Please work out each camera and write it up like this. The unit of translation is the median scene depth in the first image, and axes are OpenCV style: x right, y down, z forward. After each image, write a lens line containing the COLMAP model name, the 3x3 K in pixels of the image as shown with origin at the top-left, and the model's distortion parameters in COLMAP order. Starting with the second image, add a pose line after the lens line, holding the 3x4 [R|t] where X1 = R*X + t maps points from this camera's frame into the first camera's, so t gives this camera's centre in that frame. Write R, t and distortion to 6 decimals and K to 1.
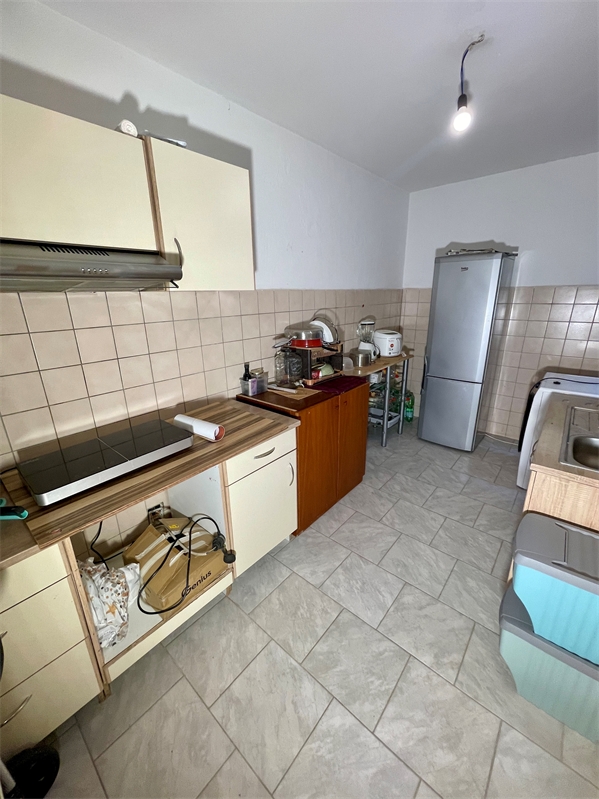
lens RADIAL K [[321.6, 0, 298.1], [0, 321.6, 396.1], [0, 0, 1]] dist [-0.001781, -0.000503]
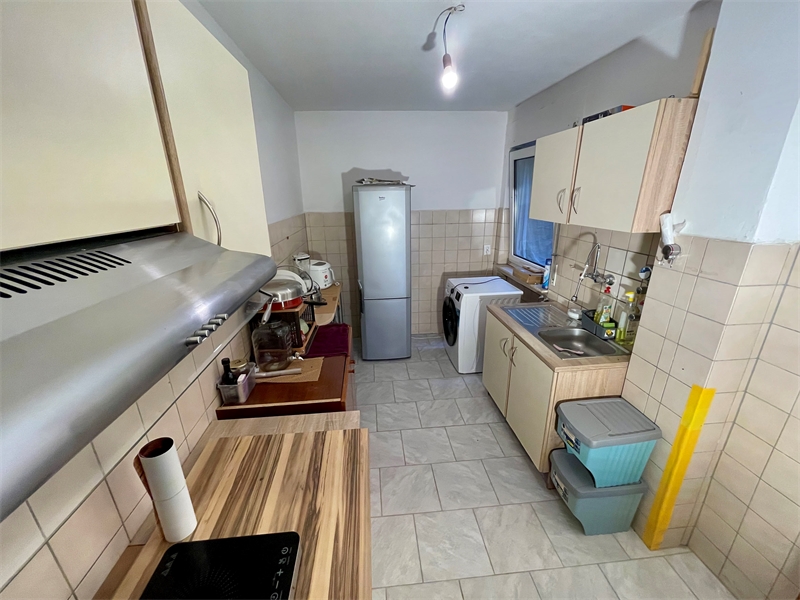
lens RADIAL K [[322.0, 0, 397.0], [0, 322.0, 301.3], [0, 0, 1]] dist [-0.001781, -0.000503]
pose [[0.690903, -0.223243, 0.687616, -0.337114], [0.223101, 0.970545, 0.090932, -0.190815], [-0.687662, 0.090582, 0.720358, 0.288837]]
